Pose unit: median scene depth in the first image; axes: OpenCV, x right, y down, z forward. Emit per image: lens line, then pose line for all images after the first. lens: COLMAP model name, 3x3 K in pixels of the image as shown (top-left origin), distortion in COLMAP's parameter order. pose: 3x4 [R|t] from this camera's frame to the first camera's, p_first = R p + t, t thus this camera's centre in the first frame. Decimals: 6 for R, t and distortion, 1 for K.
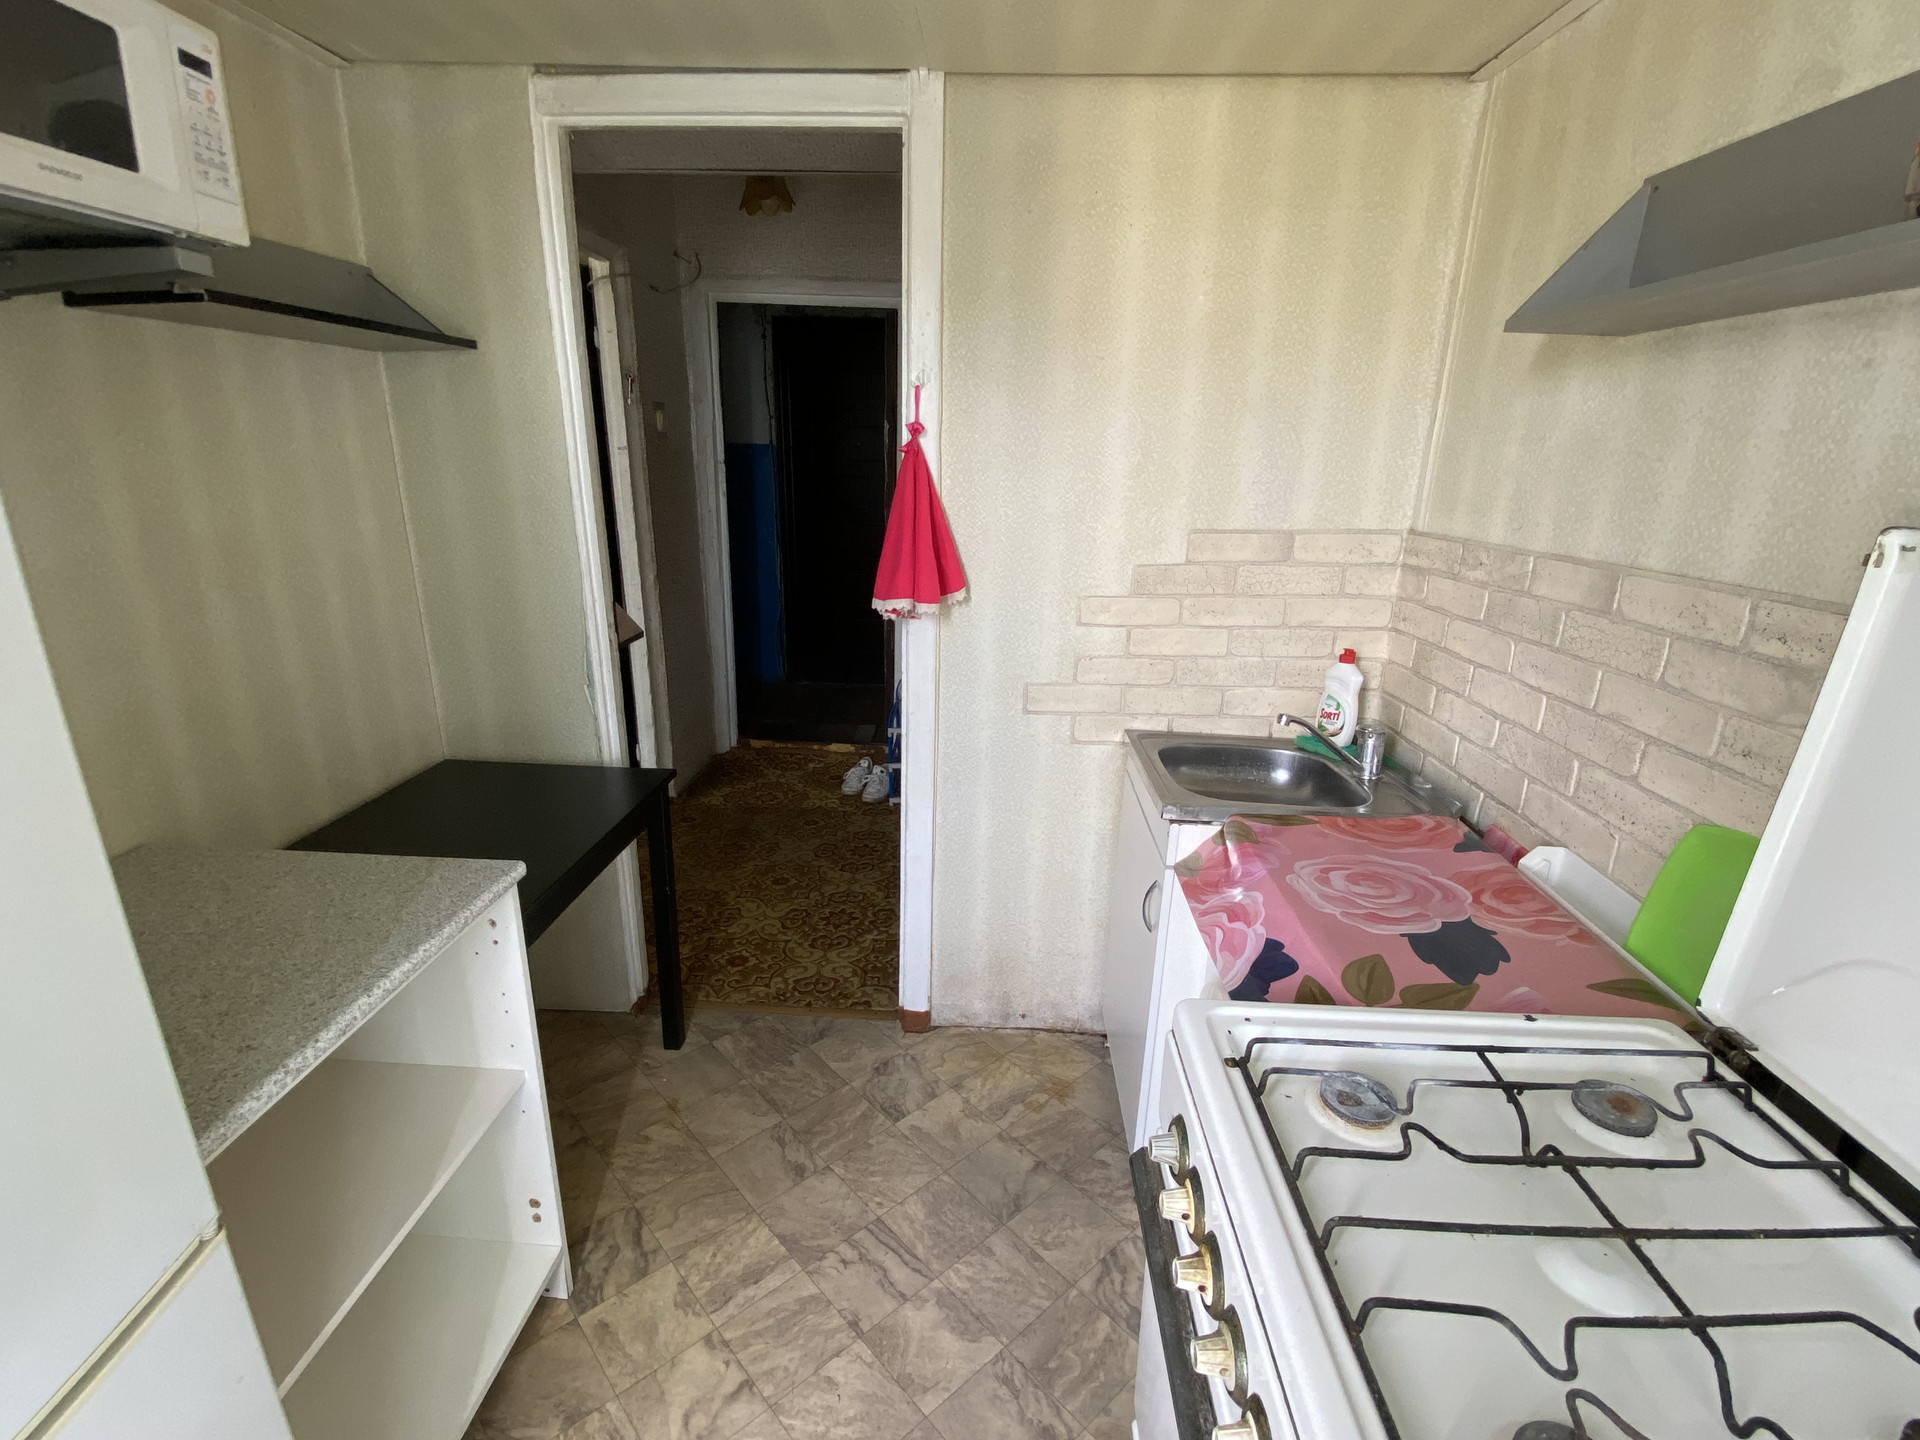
lens RADIAL K [[863.3, 0, 944.0], [0, 863.3, 716.7], [0, 0, 1]] dist [-0.015959, -0.000843]
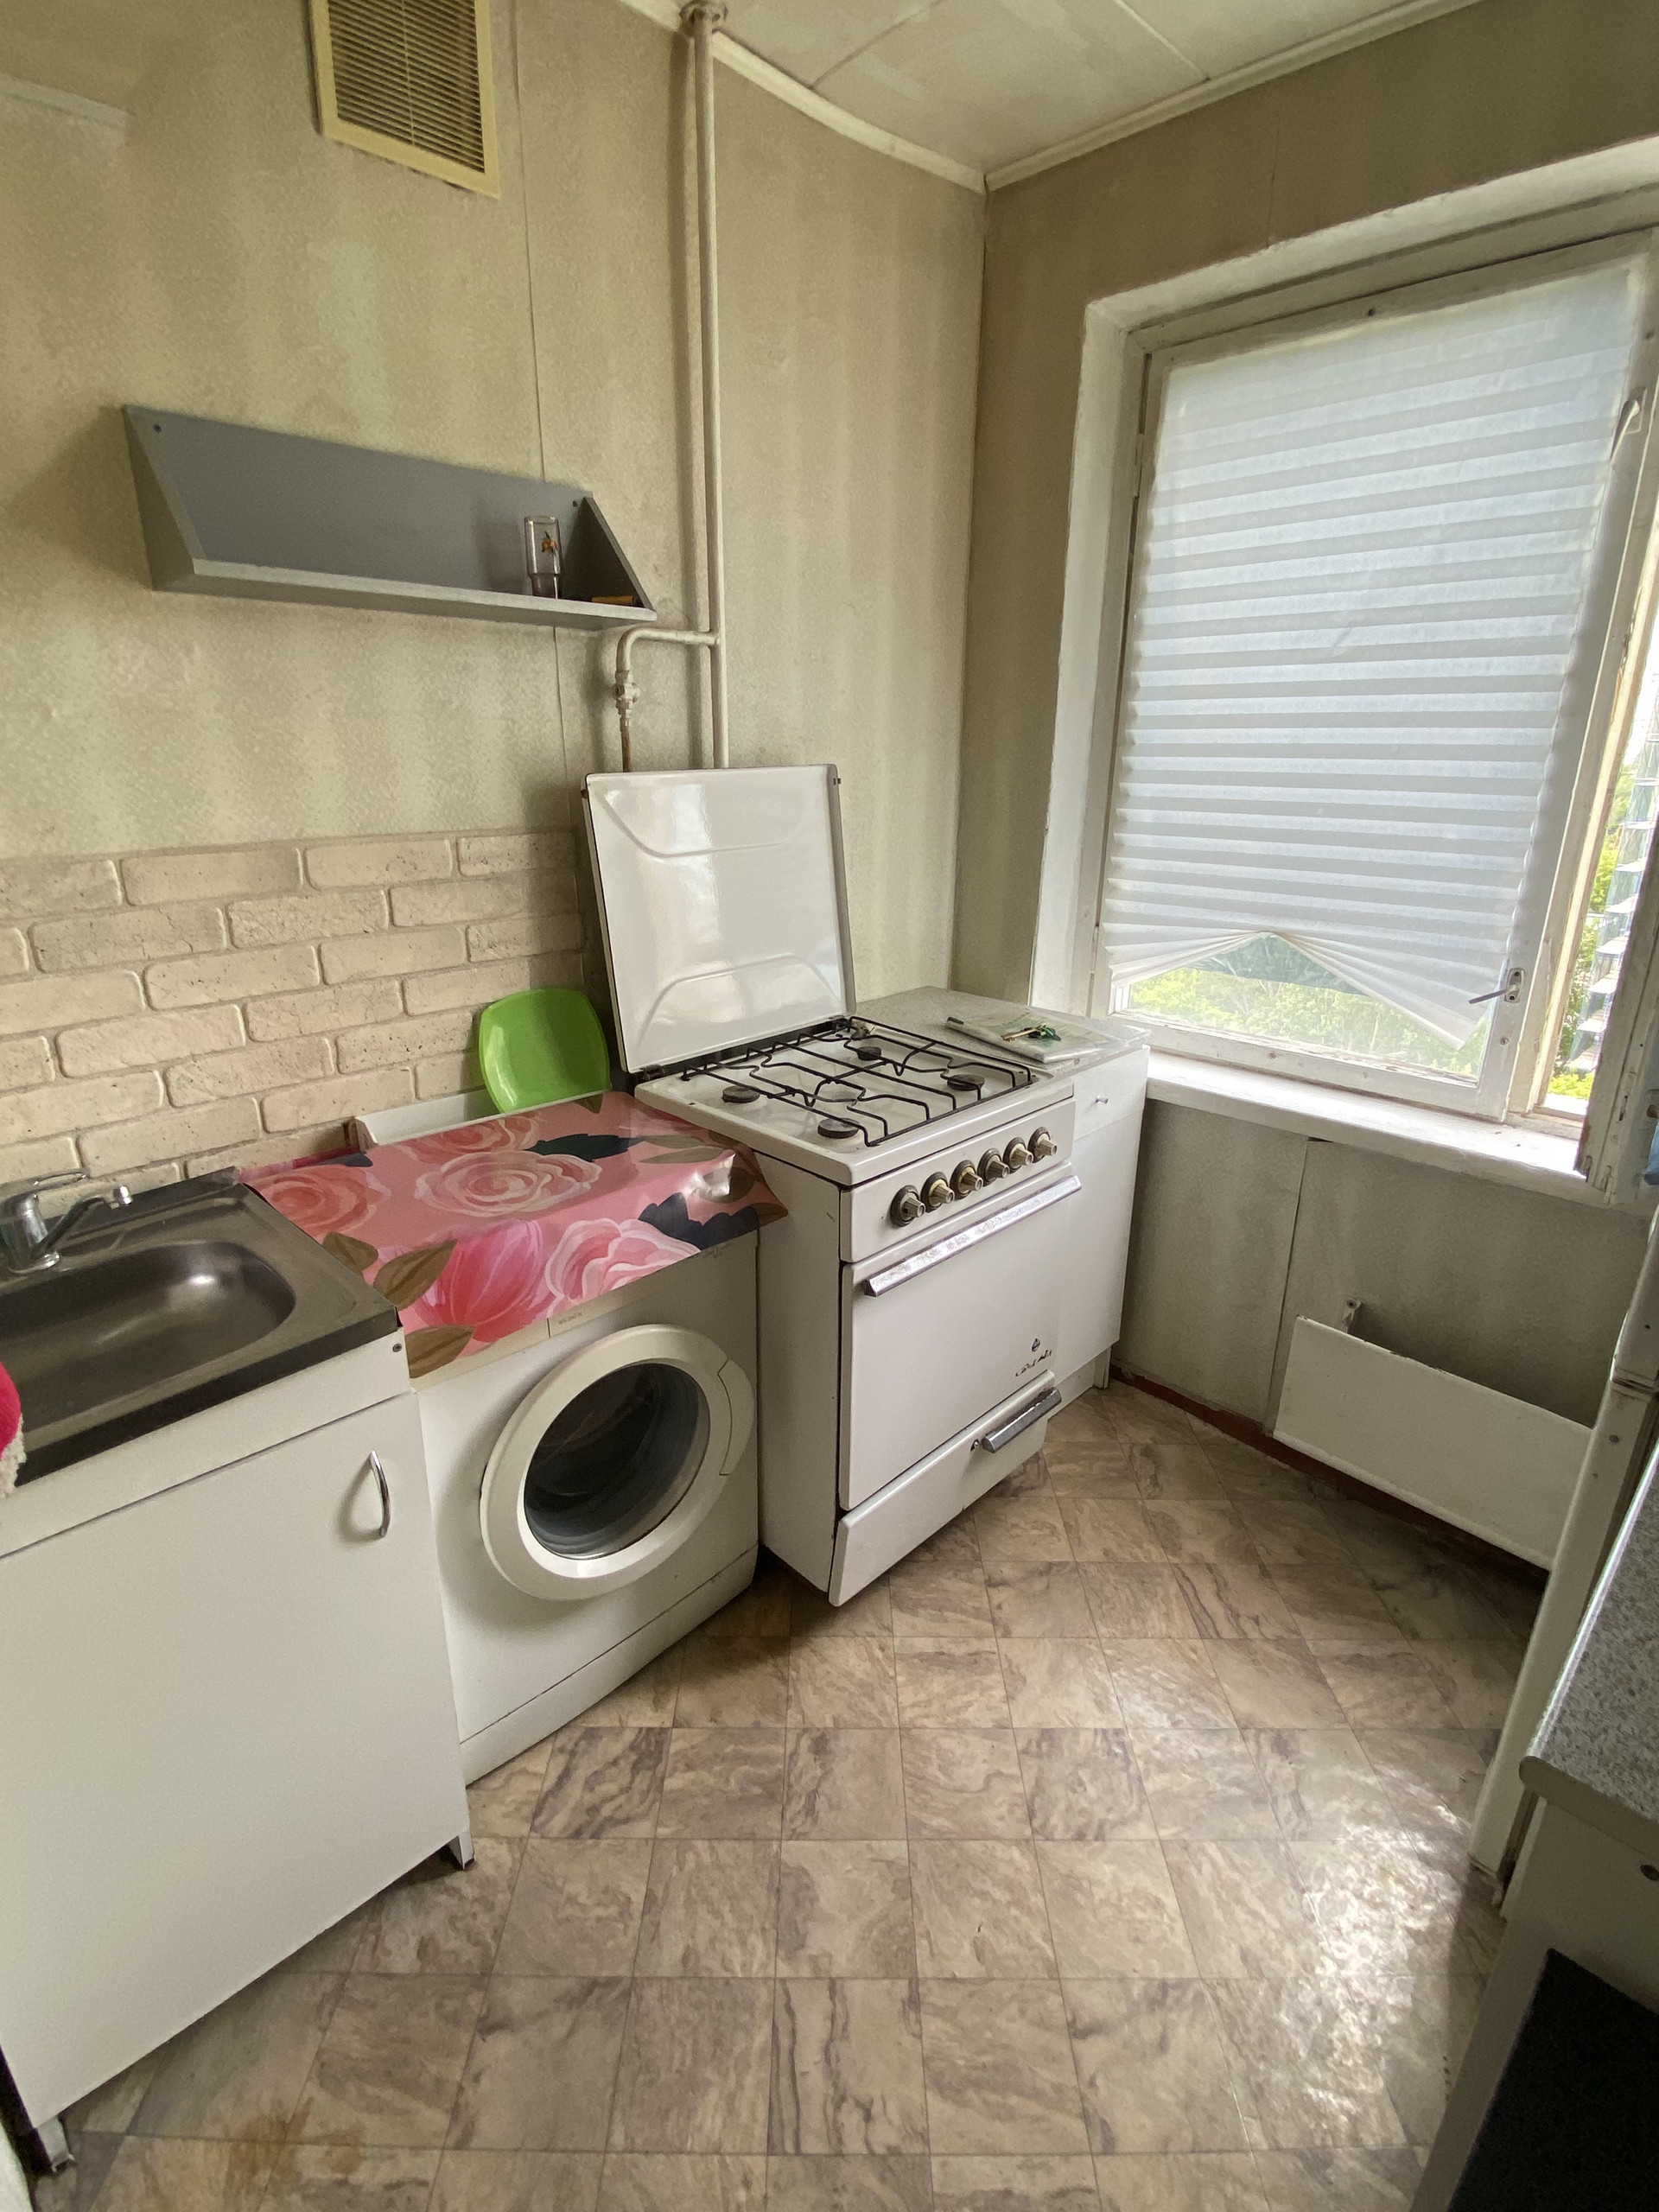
lens RADIAL K [[1054.7, 0, 827.0], [0, 1054.7, 1100.1], [0, 0, 1]] dist [0.021605, -0.022519]
pose [[-0.745689, -0.230699, 0.625080, -0.419122], [0.177169, 0.835719, 0.519794, -0.364618], [-0.642307, 0.498350, -0.582314, 1.170914]]
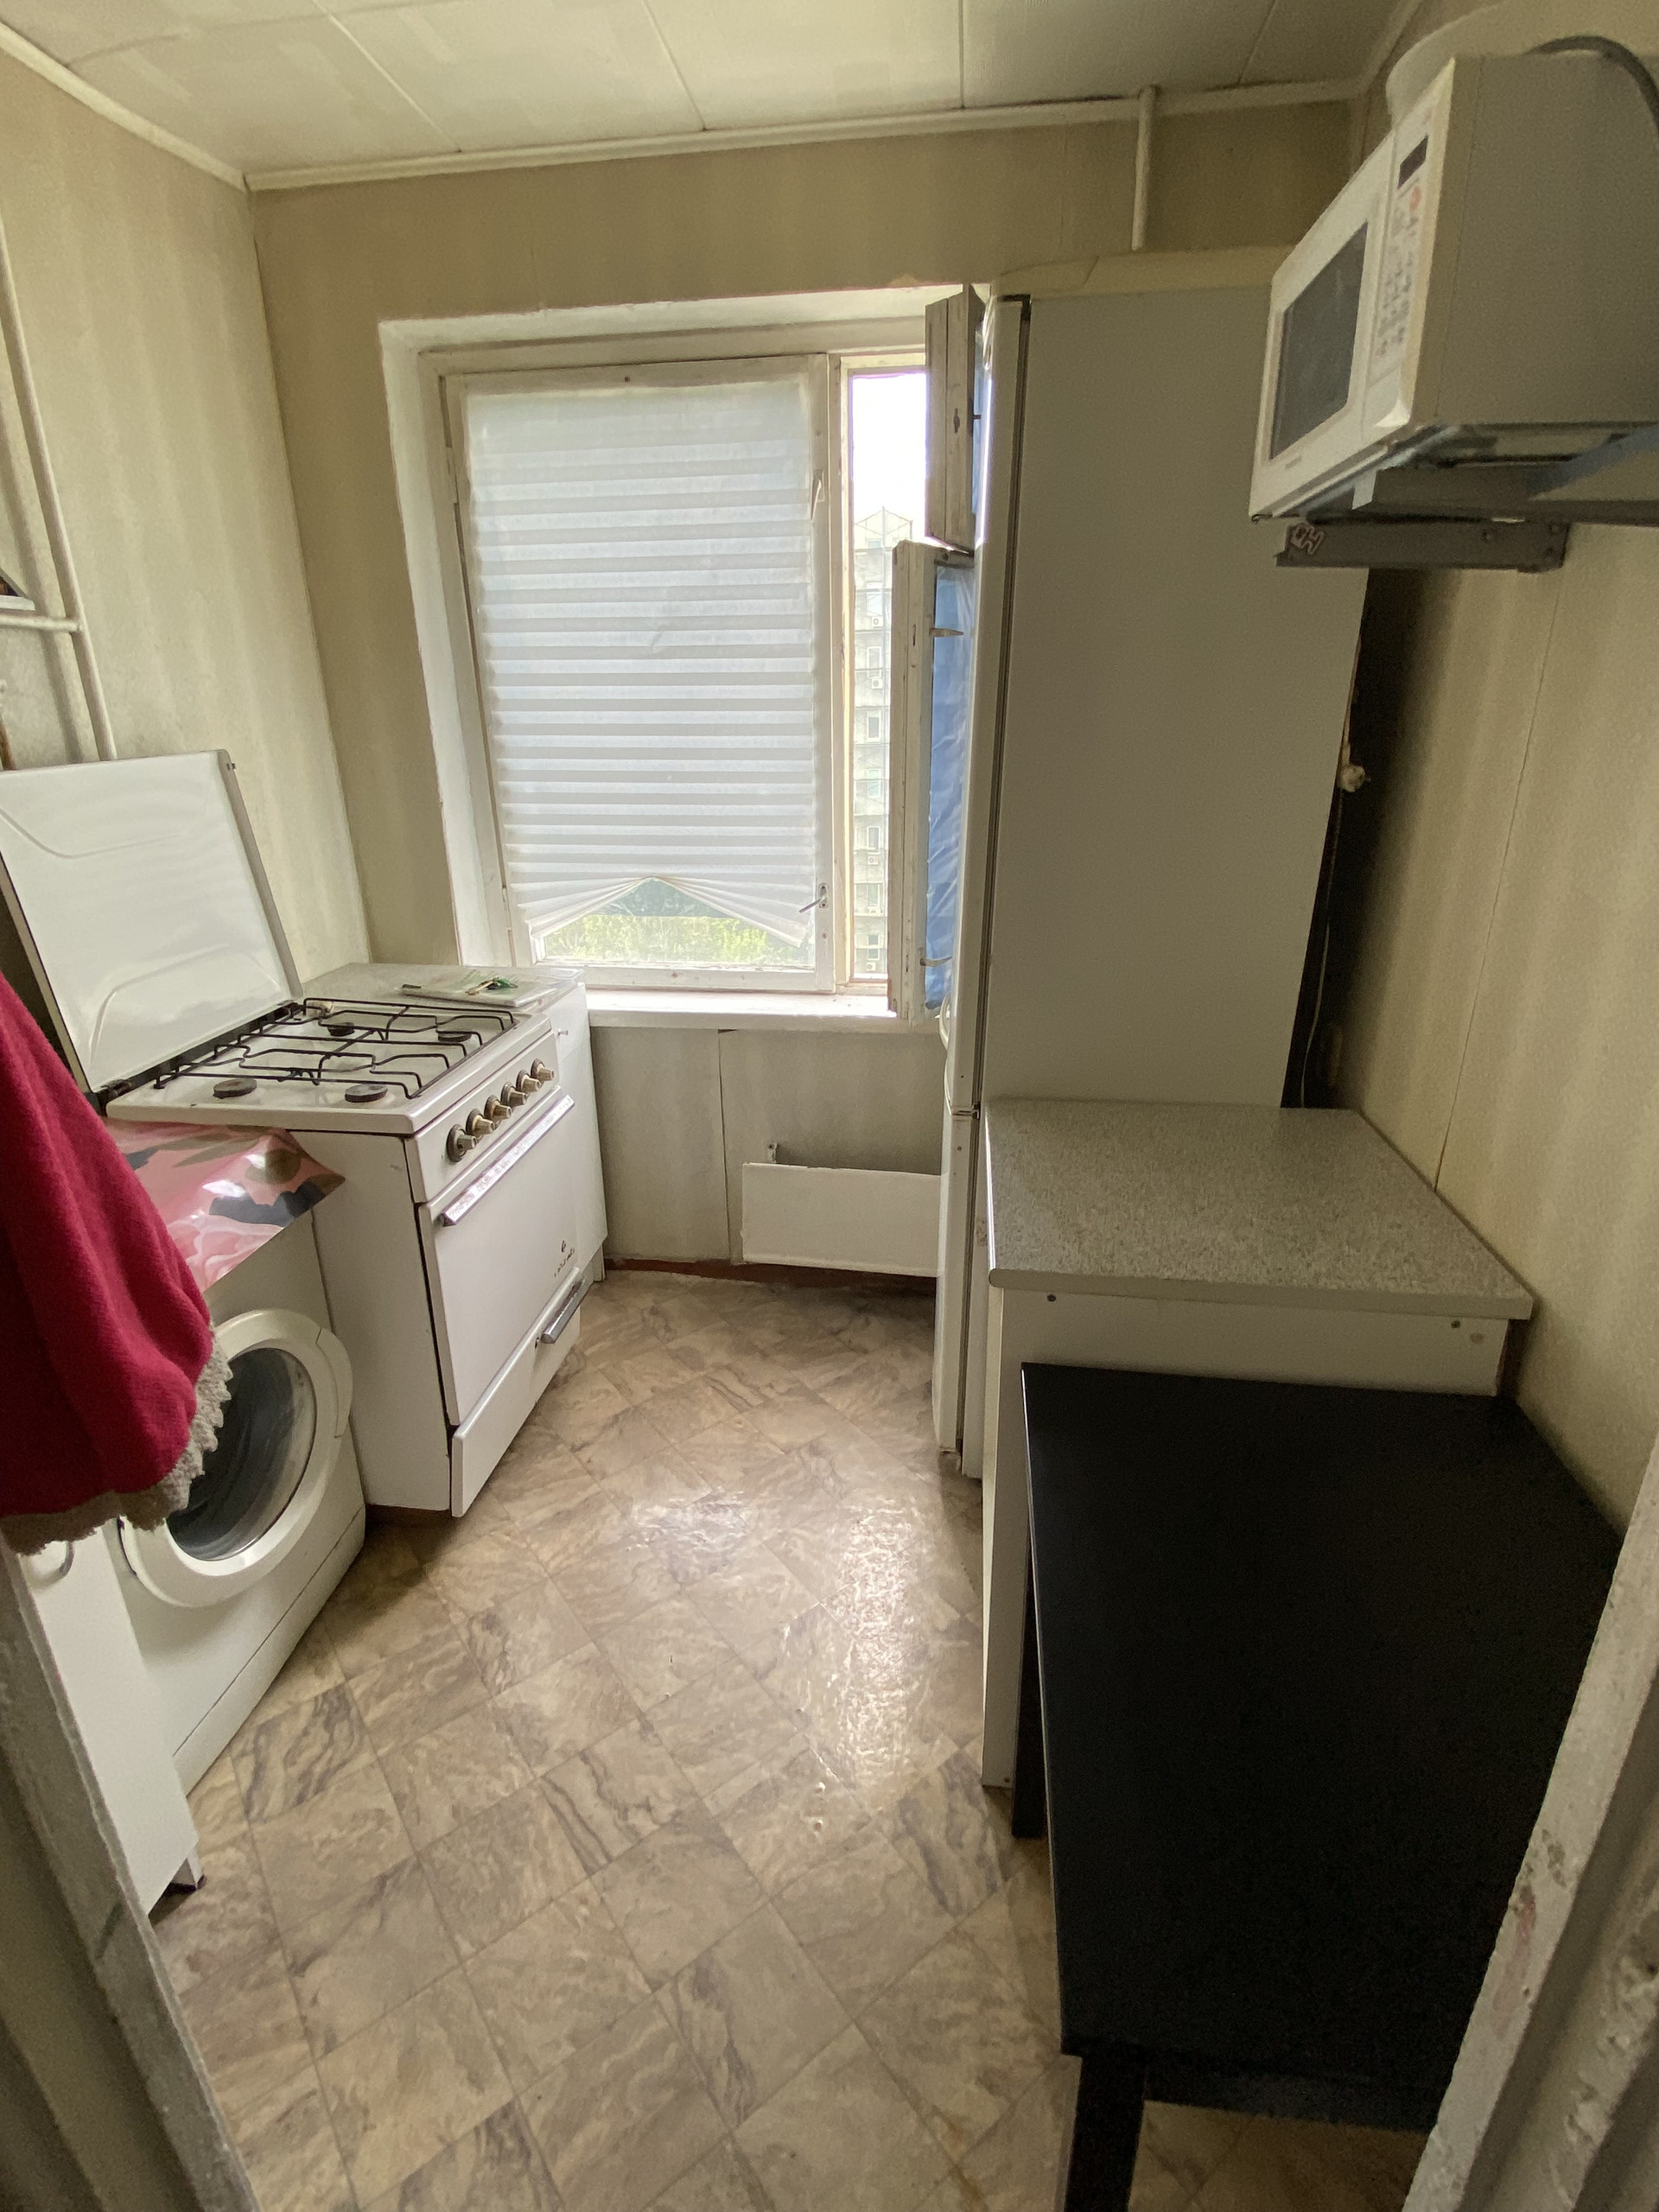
lens RADIAL K [[1054.7, 0, 829.0], [0, 1054.7, 1104.5], [0, 0, 1]] dist [0.021605, -0.022519]
pose [[-0.997619, -0.029881, 0.062156, -0.341261], [0.014066, 0.794160, 0.607546, -0.472449], [-0.067516, 0.606974, -0.791849, 1.455415]]
